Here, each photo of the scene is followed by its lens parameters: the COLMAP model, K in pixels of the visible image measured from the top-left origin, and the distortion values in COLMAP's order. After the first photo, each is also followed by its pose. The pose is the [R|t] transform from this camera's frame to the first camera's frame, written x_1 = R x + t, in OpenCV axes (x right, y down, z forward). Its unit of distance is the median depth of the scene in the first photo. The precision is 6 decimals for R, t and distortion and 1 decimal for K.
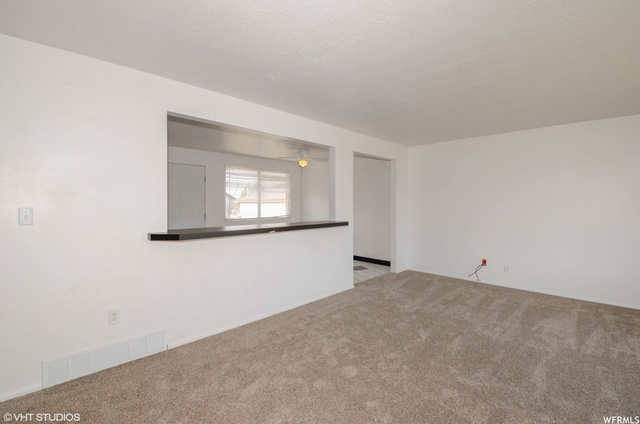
lens RADIAL K [[281.9, 0, 320.0], [0, 281.9, 212.0], [0, 0, 1]] dist [-0.000486, -0.000820]
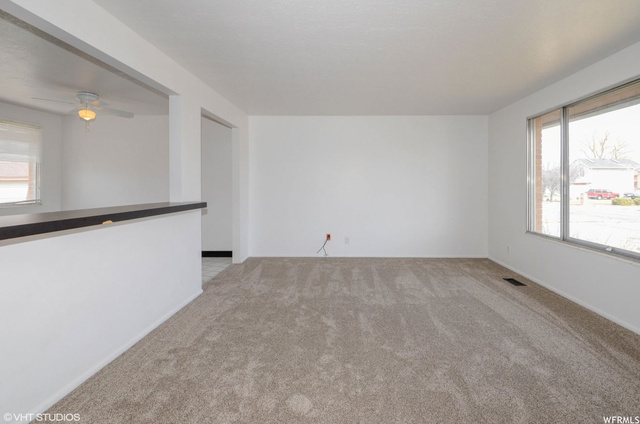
lens RADIAL K [[306.1, 0, 320.9], [0, 306.1, 189.5], [0, 0, 1]] dist [0.022842, -0.000796]
pose [[0.730520, -0.010602, 0.682809, -0.251280], [0.022819, 0.999700, -0.008891, 0.017532], [-0.682510, 0.022076, 0.730543, 0.241660]]
